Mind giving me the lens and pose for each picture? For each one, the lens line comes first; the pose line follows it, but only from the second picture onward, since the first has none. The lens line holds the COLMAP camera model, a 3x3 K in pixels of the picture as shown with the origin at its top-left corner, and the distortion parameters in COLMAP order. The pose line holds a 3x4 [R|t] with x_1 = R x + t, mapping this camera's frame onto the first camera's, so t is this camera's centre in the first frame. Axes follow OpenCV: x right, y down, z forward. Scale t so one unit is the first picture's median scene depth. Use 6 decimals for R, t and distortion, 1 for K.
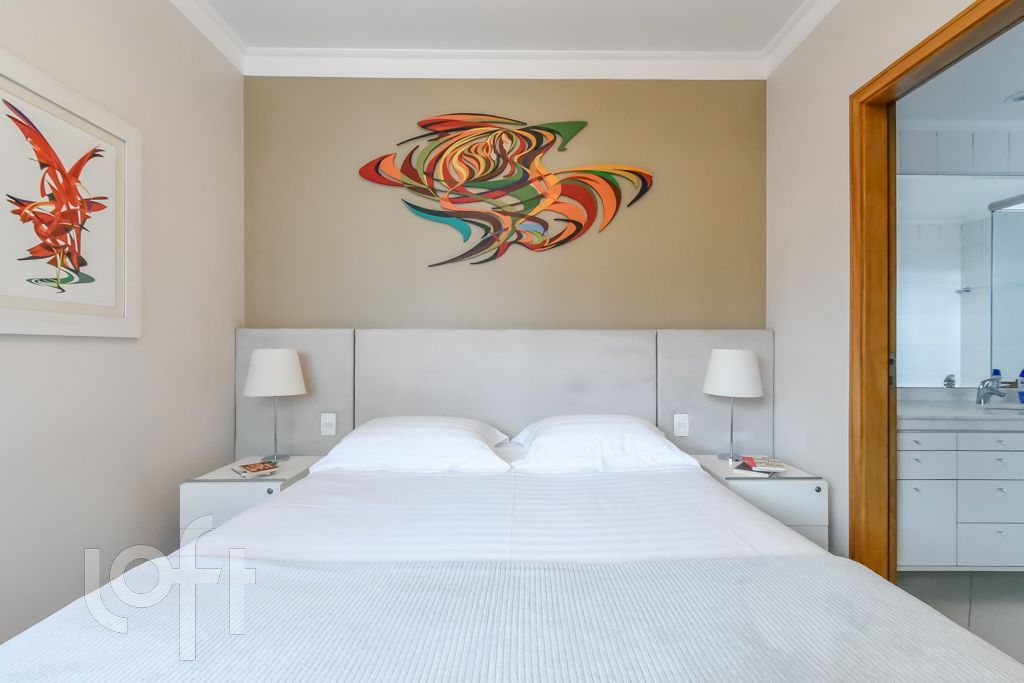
lens RADIAL K [[466.1, 0, 520.8], [0, 466.1, 349.0], [0, 0, 1]] dist [0.009351, -0.004516]
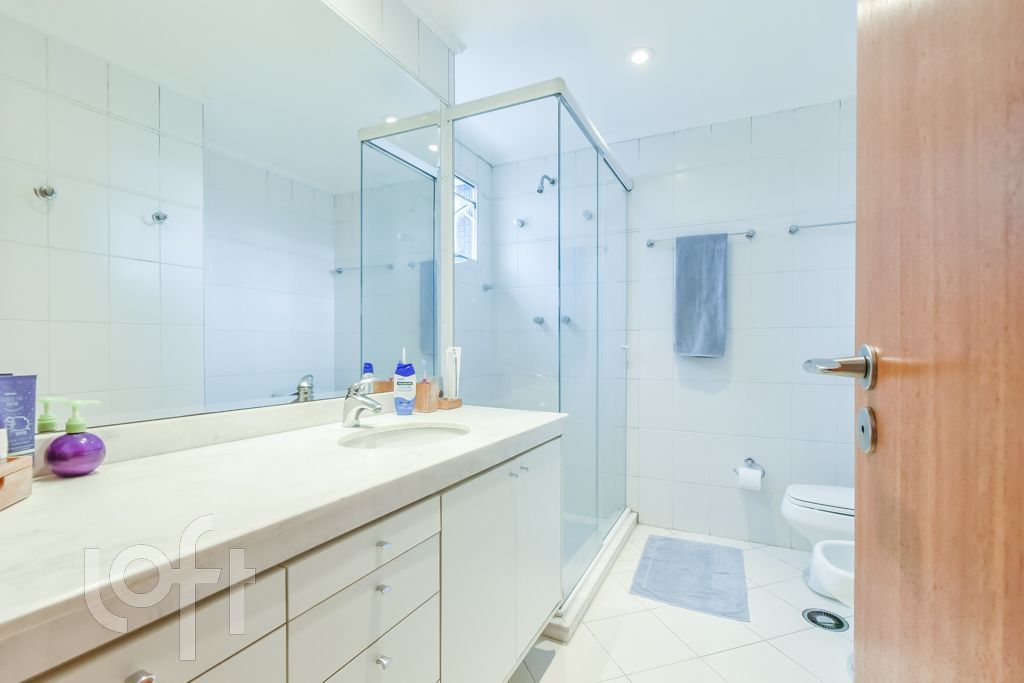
lens RADIAL K [[466.1, 0, 511.0], [0, 466.1, 349.3], [0, 0, 1]] dist [0.009351, -0.004516]
pose [[0.451763, -0.006092, 0.892117, 0.325075], [-0.001103, 0.999972, 0.007388, 0.012438], [-0.892137, -0.004322, 0.451744, 0.326247]]
